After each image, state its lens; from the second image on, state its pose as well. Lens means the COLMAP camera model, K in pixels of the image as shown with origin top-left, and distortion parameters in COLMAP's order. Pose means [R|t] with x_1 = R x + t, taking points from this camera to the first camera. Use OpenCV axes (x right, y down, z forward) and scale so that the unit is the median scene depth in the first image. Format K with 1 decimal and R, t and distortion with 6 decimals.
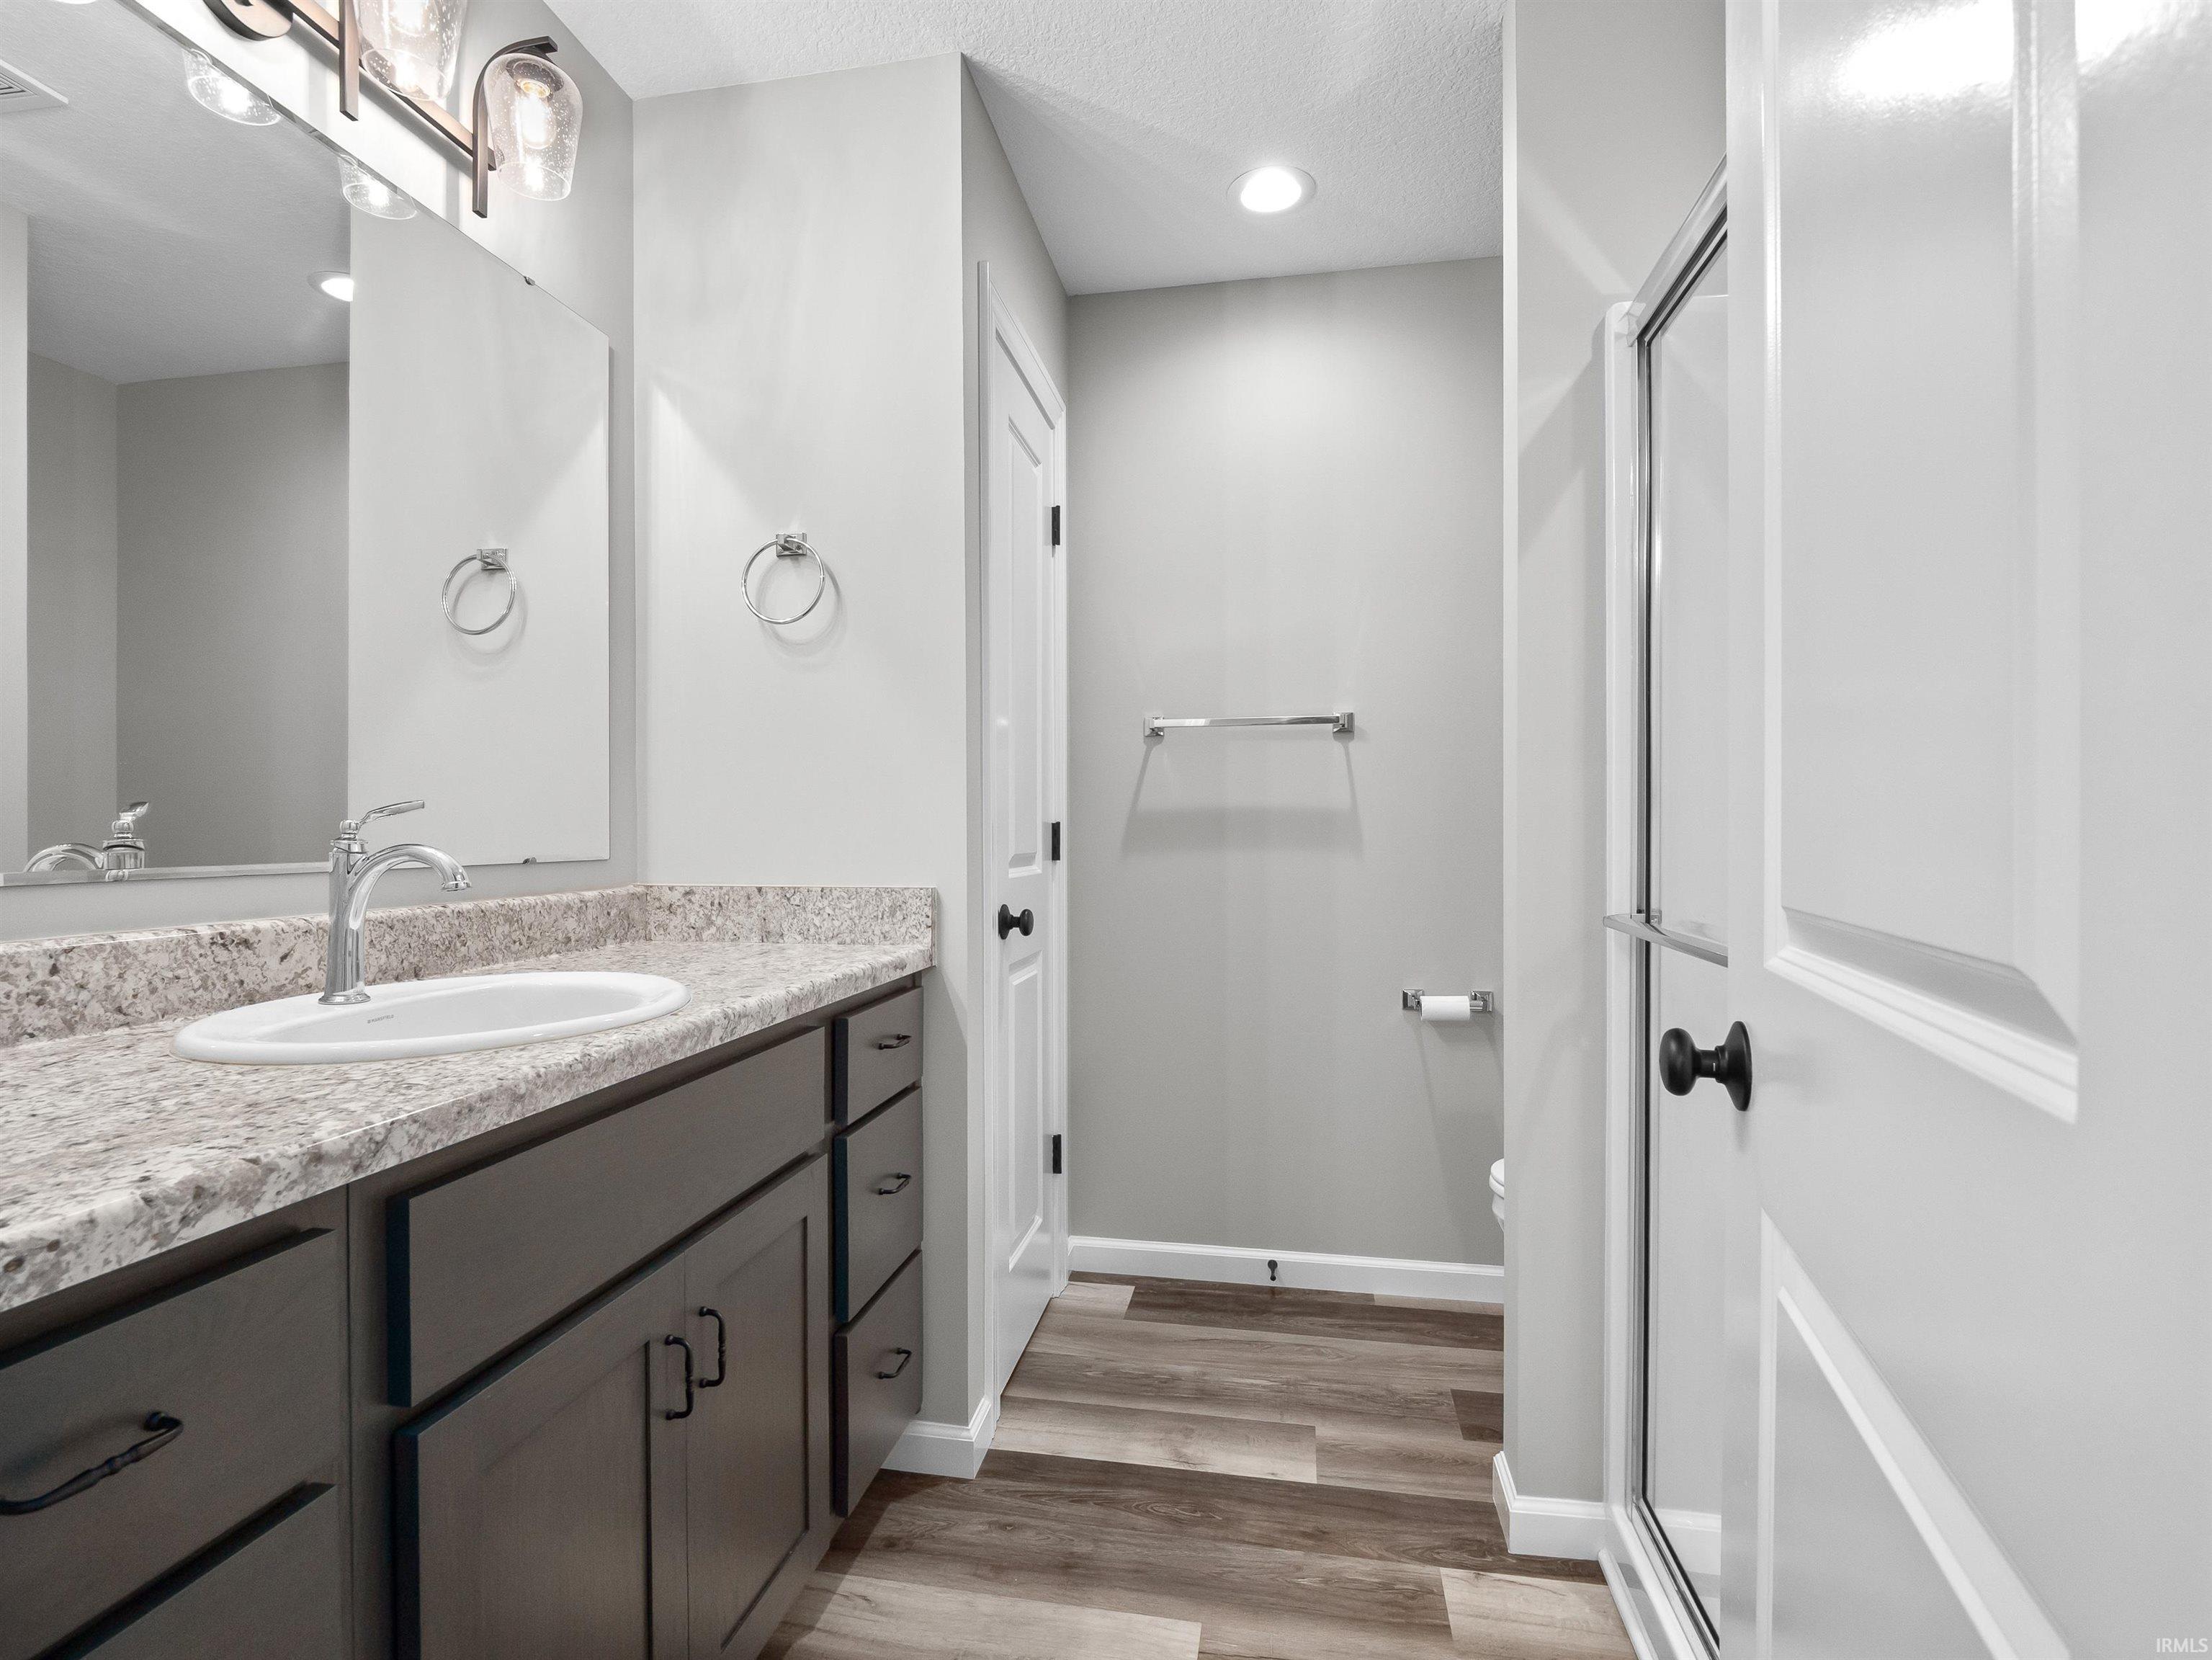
lens RADIAL K [[1088.0, 0, 1108.3], [0, 1088.0, 832.0], [0, 0, 1]] dist [-0.005689, -0.000475]
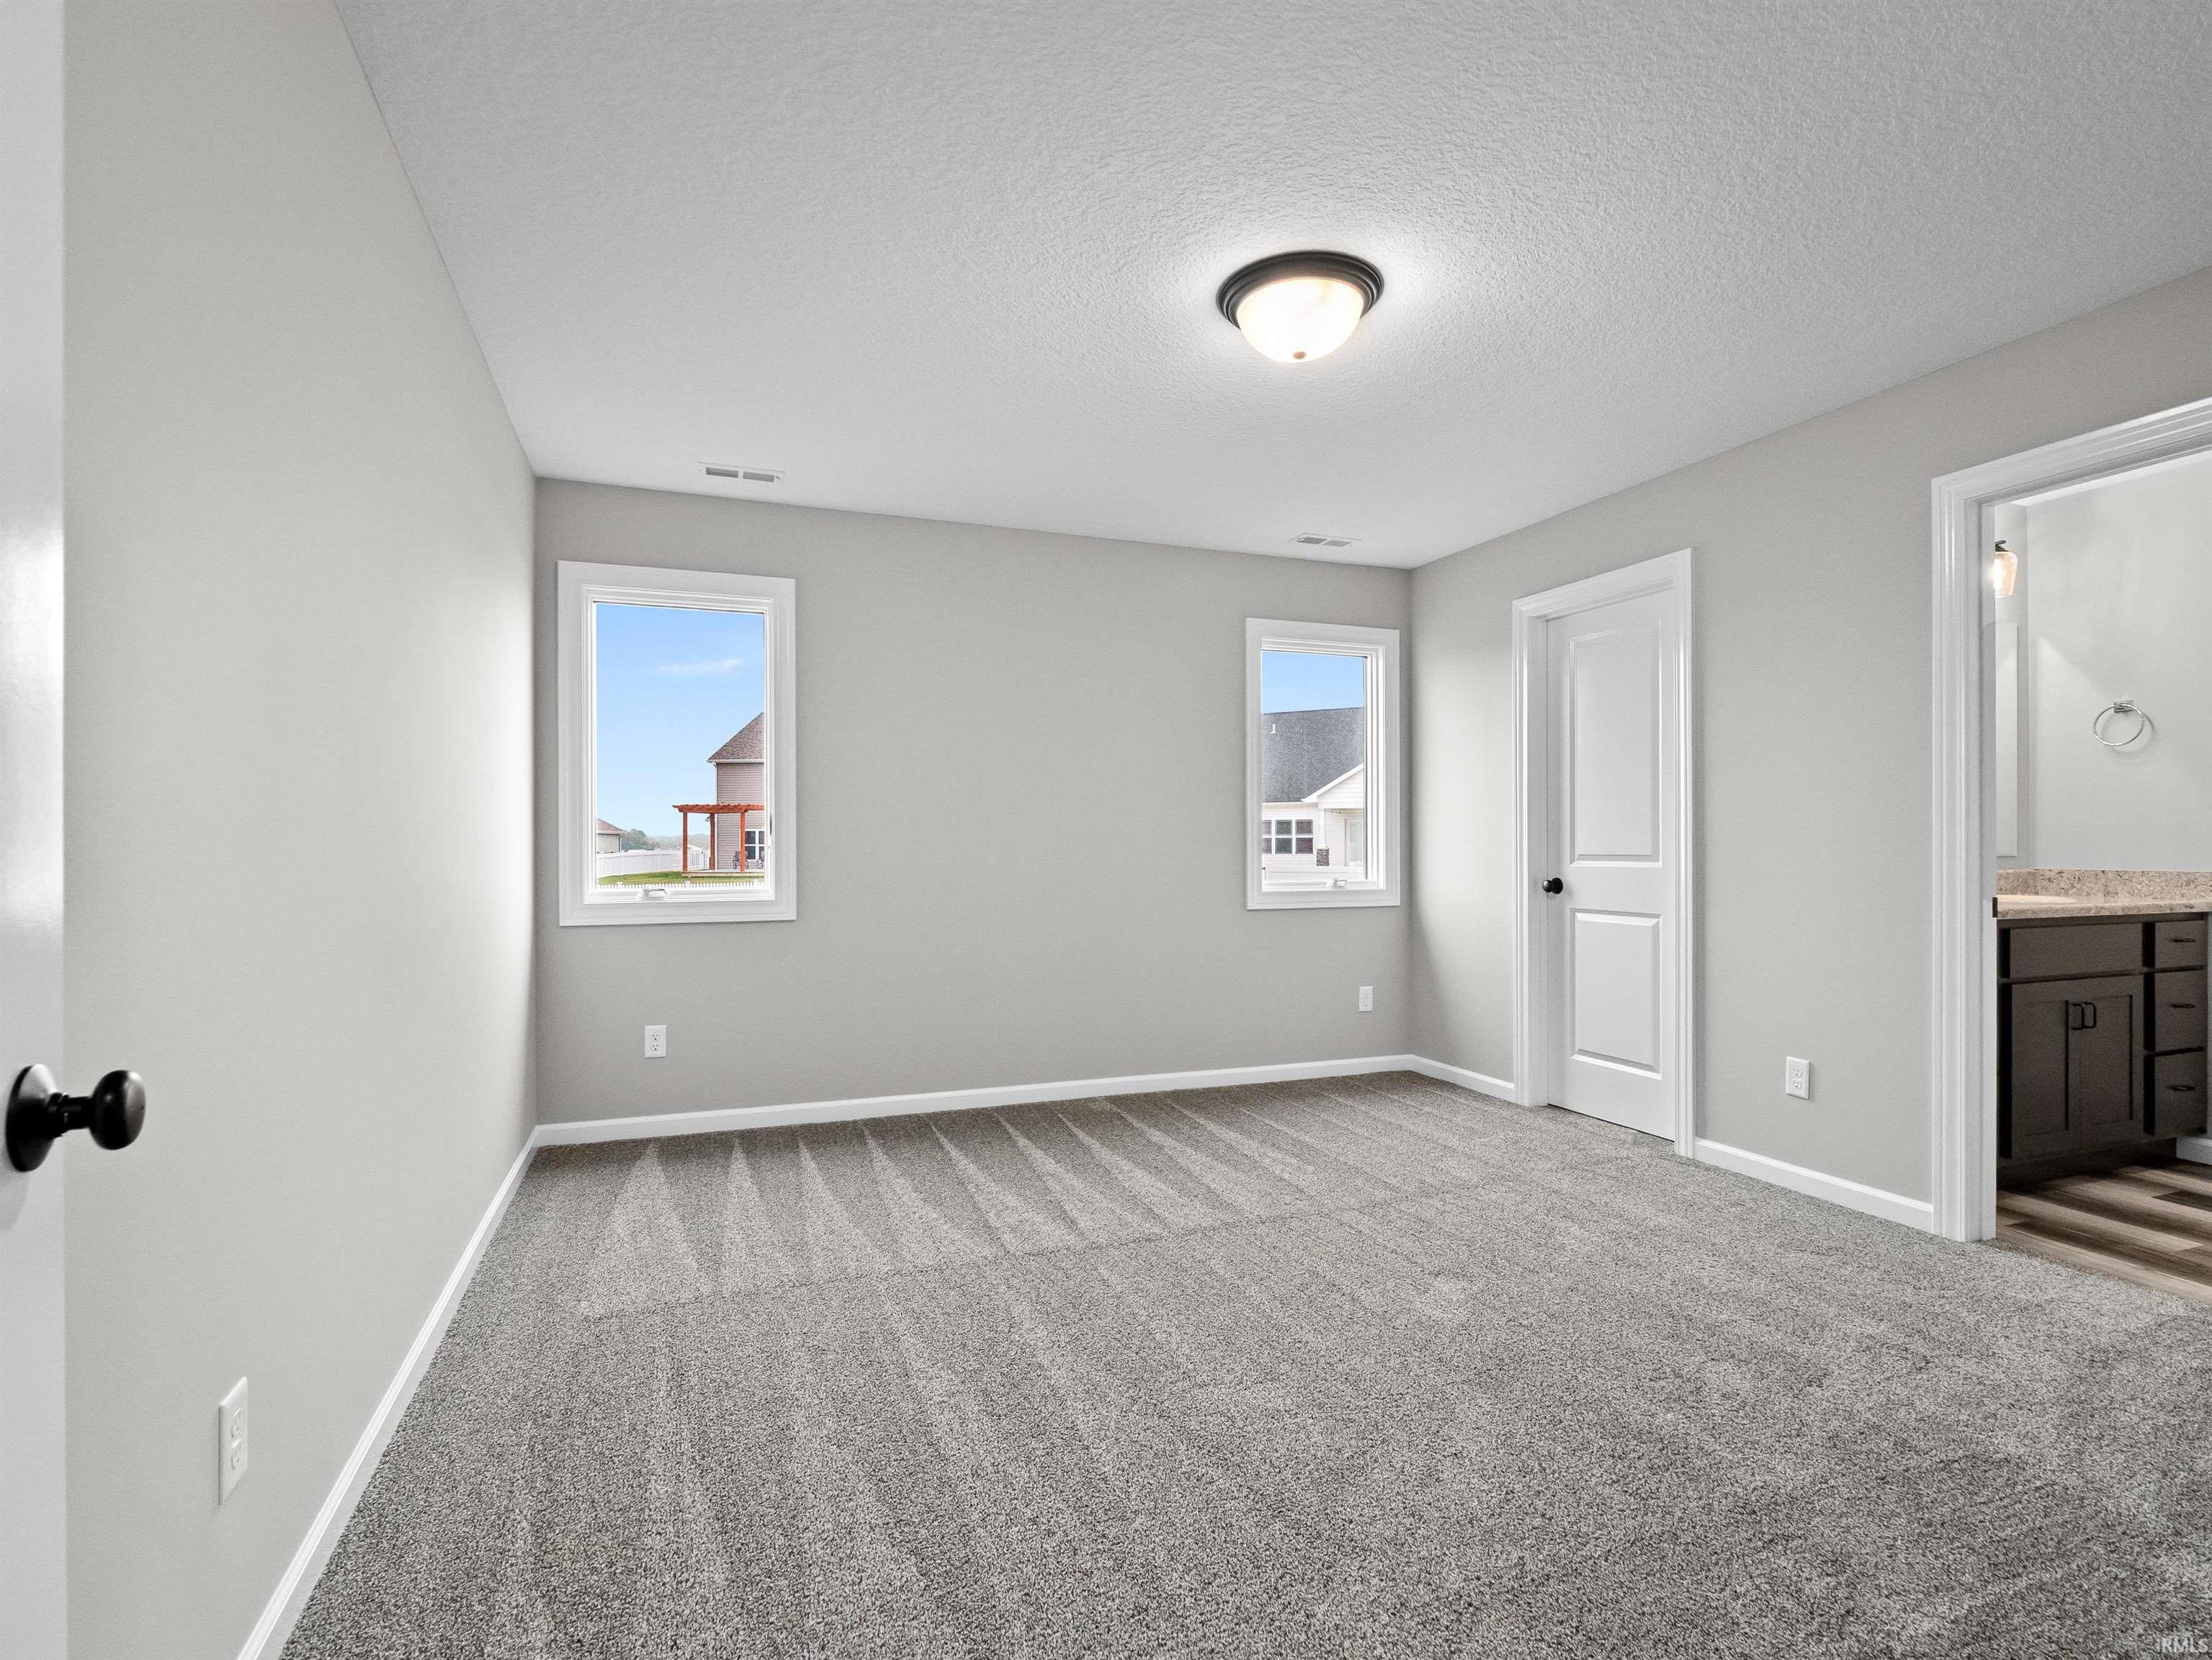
lens RADIAL K [[1088.0, 0, 1118.3], [0, 1088.0, 842.6], [0, 0, 1]] dist [-0.005689, -0.000475]
pose [[0.522901, 0.000300, -0.852394, 0.731005], [-0.002631, 0.999996, -0.001262, 0.006949], [0.852390, 0.002903, 0.522899, -2.684300]]
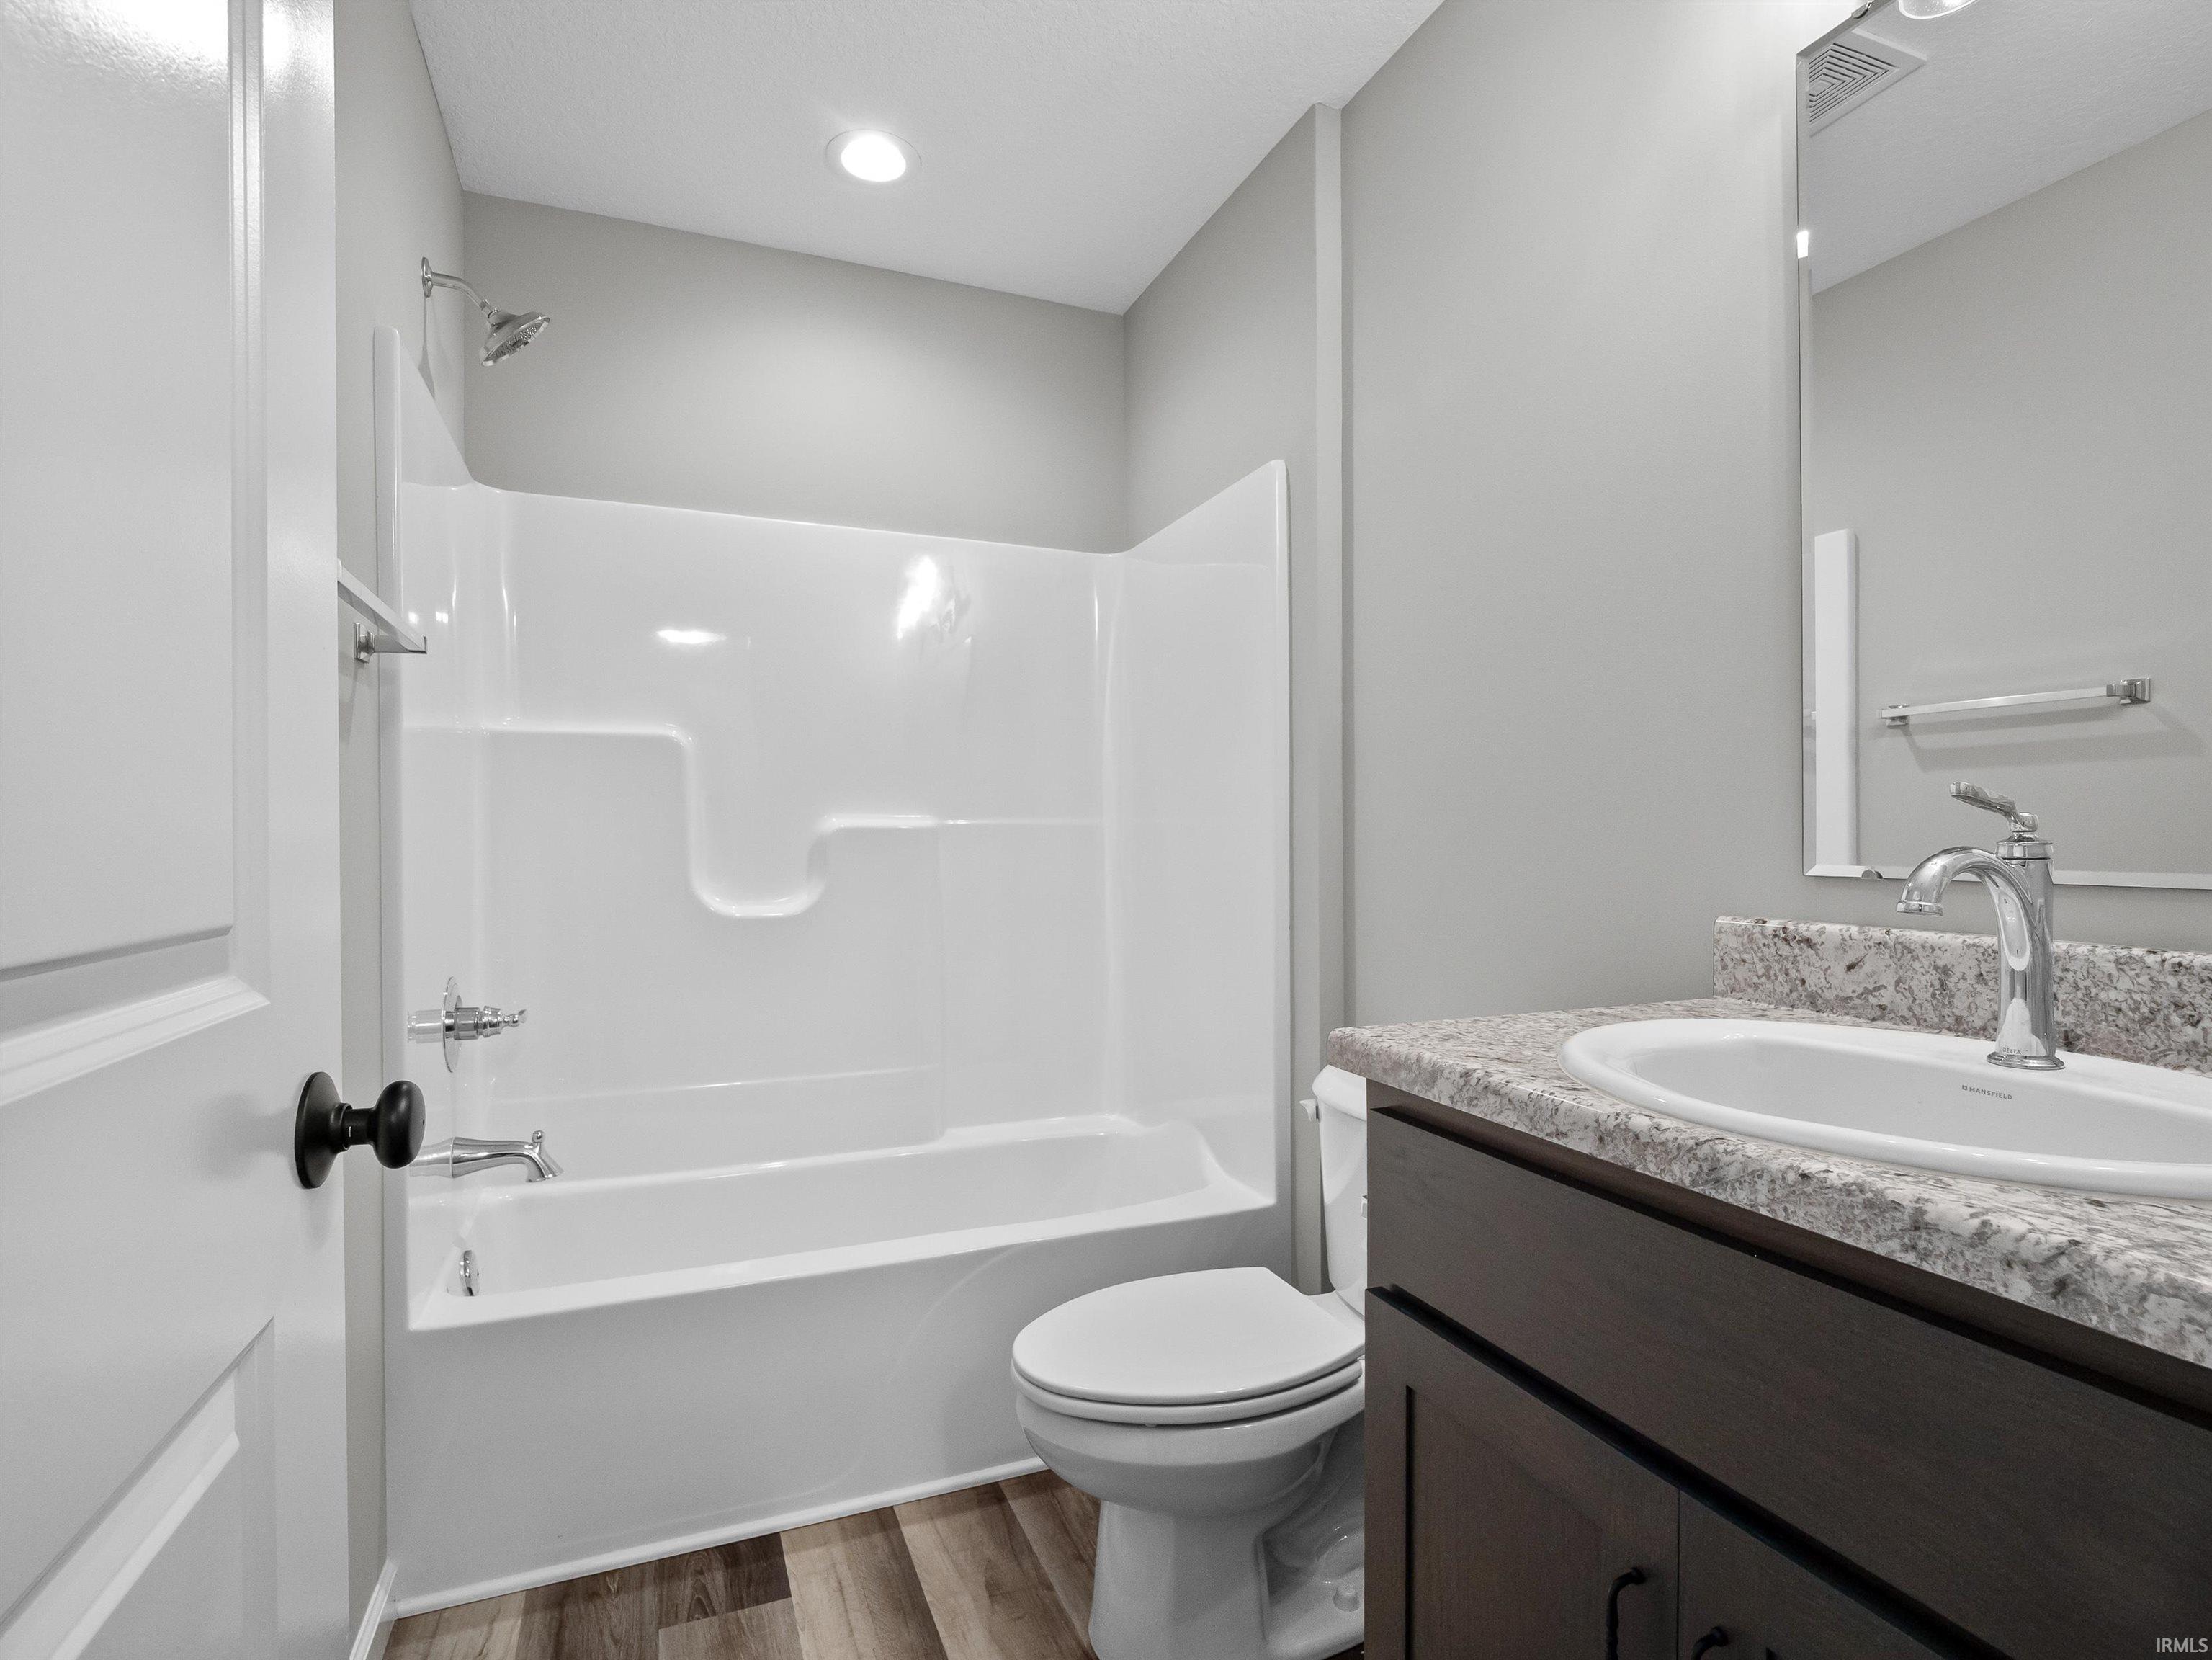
lens RADIAL K [[1088.0, 0, 1116.6], [0, 1088.0, 882.0], [0, 0, 1]] dist [-0.005689, -0.000475]
pose [[-0.840420, 0.029669, -0.541123, 0.243193], [0.002483, 0.998701, 0.050901, -0.002263], [0.541930, 0.041435, -0.839402, 1.450778]]
